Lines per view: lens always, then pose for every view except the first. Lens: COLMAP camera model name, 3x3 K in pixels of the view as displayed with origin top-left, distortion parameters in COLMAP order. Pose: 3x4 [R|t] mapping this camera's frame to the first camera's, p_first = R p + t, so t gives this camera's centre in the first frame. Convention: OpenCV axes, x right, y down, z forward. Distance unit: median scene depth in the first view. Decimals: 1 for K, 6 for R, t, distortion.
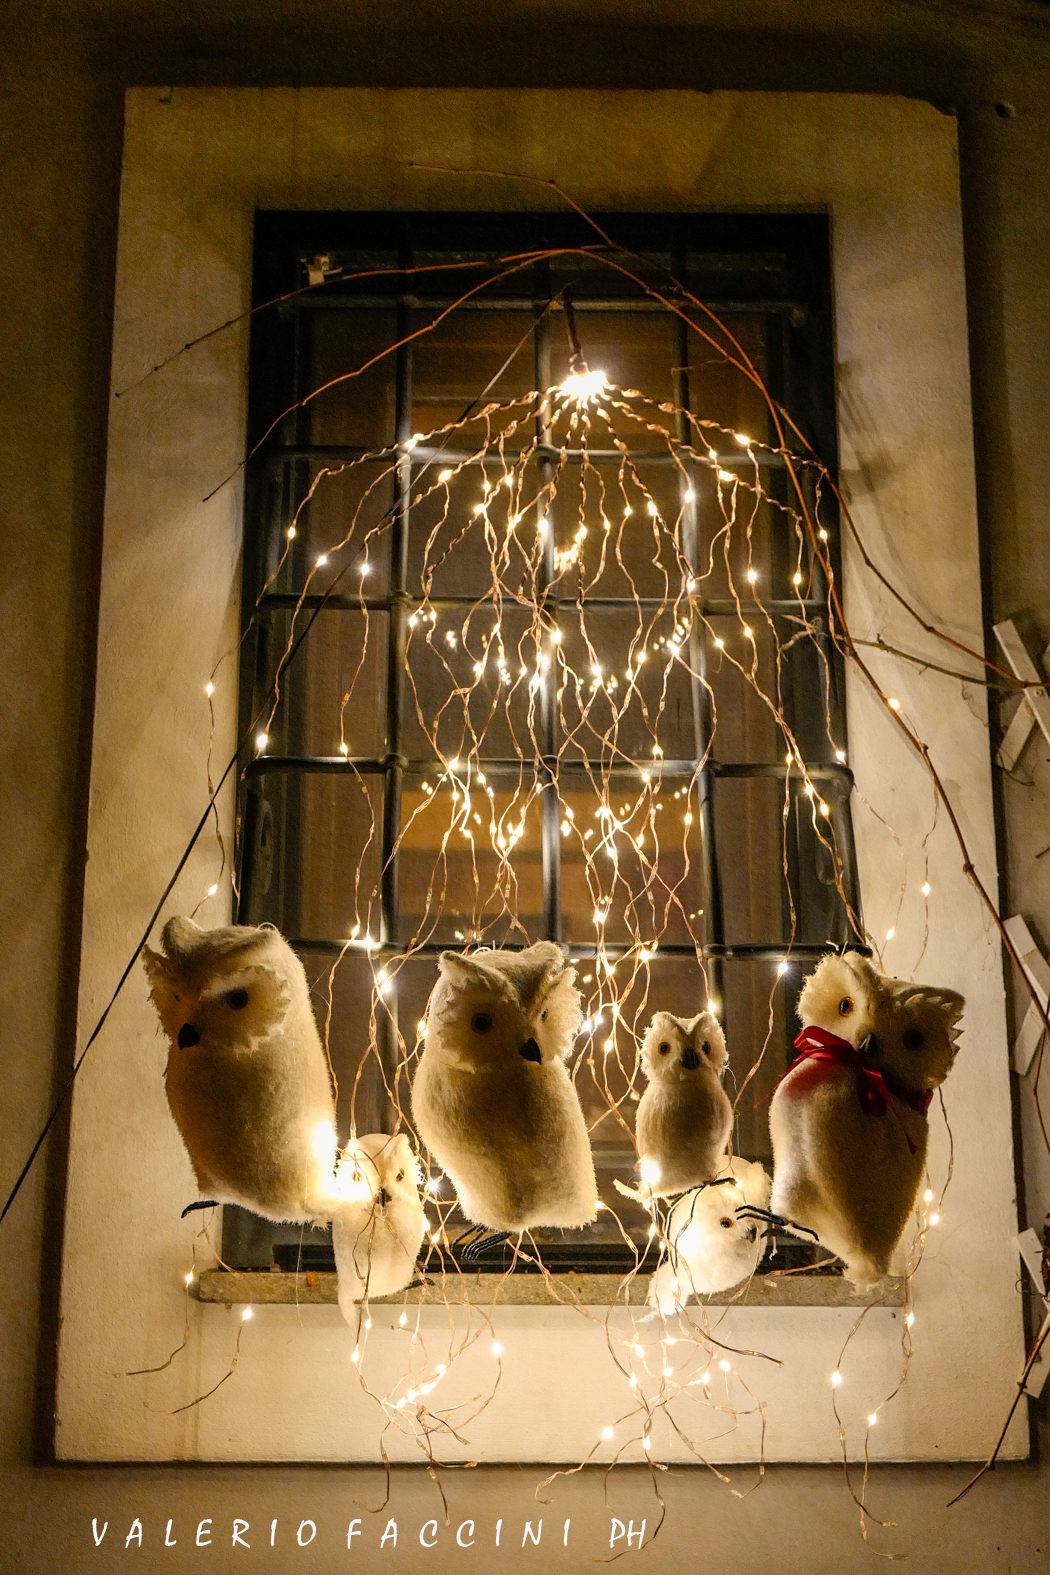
lens RADIAL K [[2032.1, 0, 525.0], [0, 2032.1, 787.5], [0, 0, 1]] dist [0.024318, -0.009989]
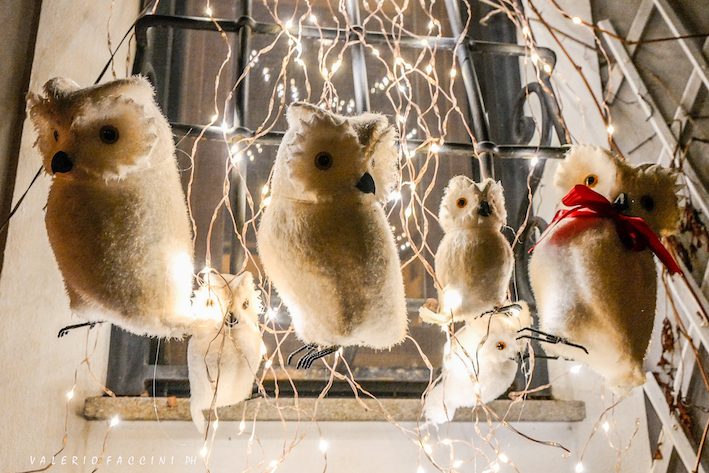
lens RADIAL K [[699.9, 0, 354.5], [0, 699.9, 236.5], [0, 0, 1]] dist [0.004889, 0.017855]
pose [[0.991726, 0.029078, 0.125038, -0.050408], [-0.021621, 0.997929, -0.060587, 0.174817], [-0.126540, 0.057382, 0.990300, 0.573429]]
